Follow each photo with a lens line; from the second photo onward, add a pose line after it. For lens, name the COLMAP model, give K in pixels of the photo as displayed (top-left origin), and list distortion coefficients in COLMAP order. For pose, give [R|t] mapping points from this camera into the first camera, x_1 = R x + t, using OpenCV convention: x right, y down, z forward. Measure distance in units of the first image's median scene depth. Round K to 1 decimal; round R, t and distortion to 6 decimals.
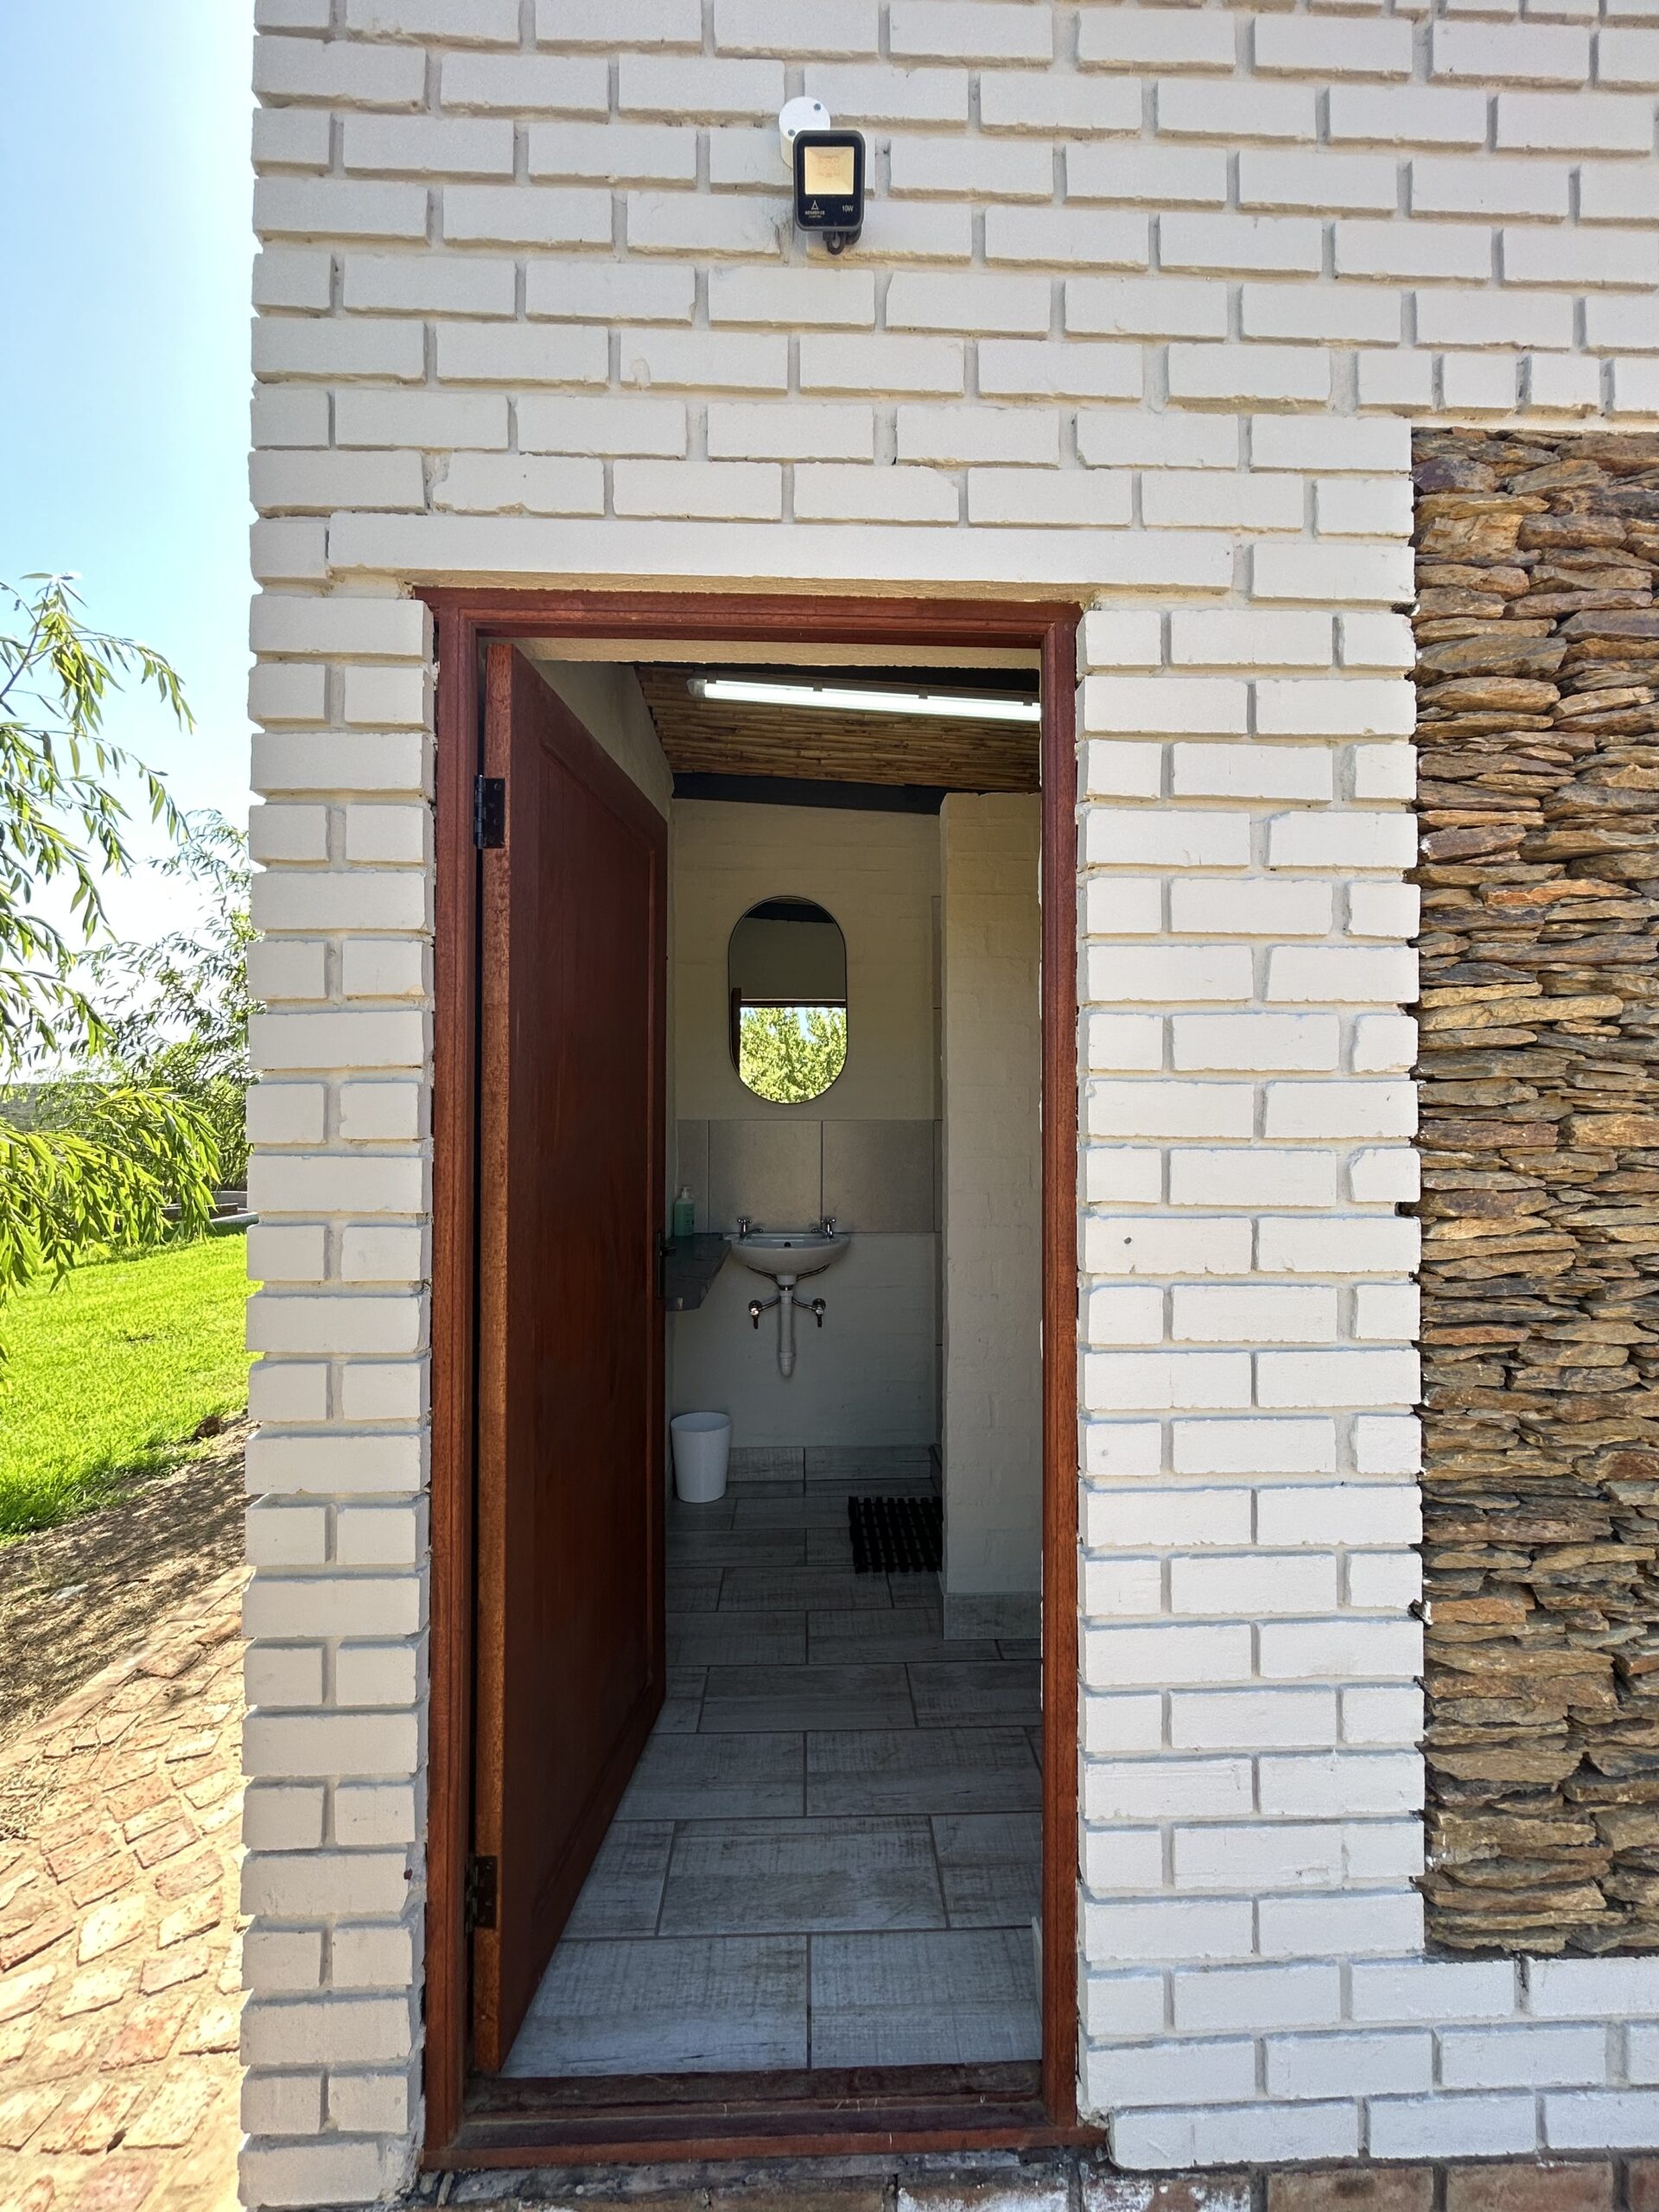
lens RADIAL K [[881.7, 0, 829.0], [0, 881.7, 1104.4], [0, 0, 1]] dist [-0.000497, 0.000348]
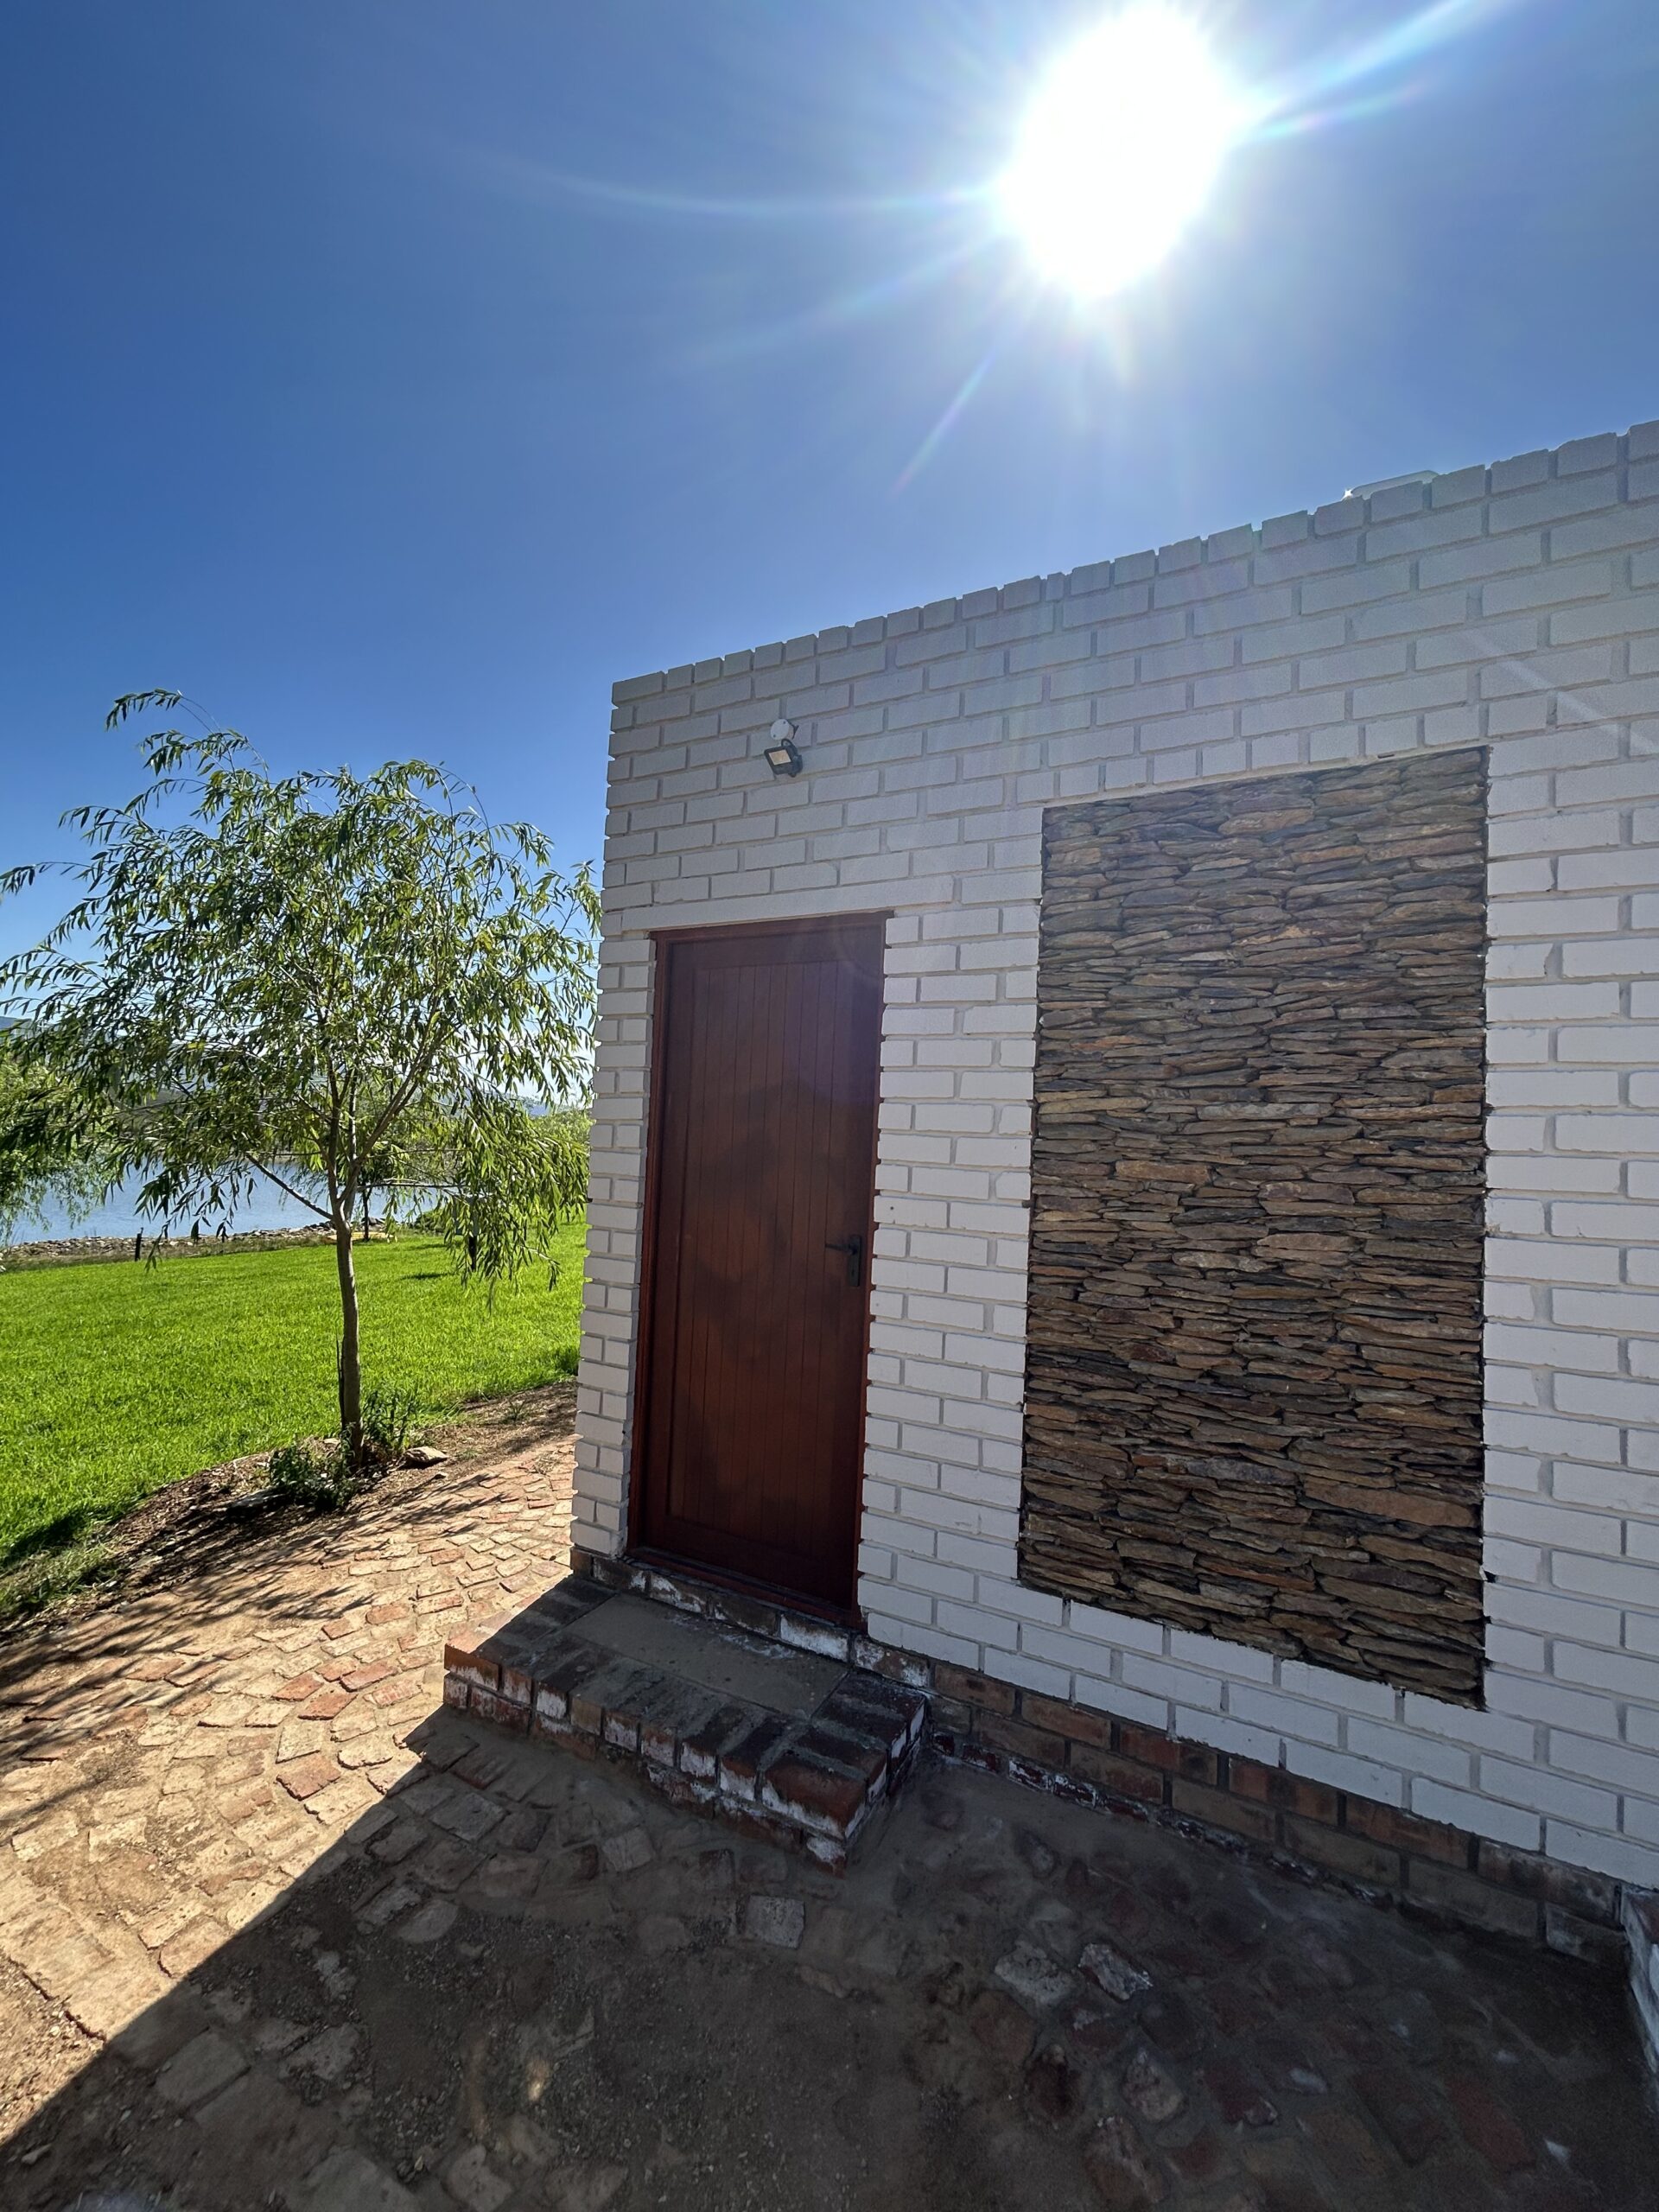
lens RADIAL K [[881.7, 0, 830.1], [0, 881.7, 1106.1], [0, 0, 1]] dist [-0.000497, 0.000348]
pose [[0.872730, 0.016903, -0.487911, 1.238939], [-0.033658, 0.999106, -0.025591, -0.035149], [0.487042, 0.038756, 0.872518, -0.954479]]
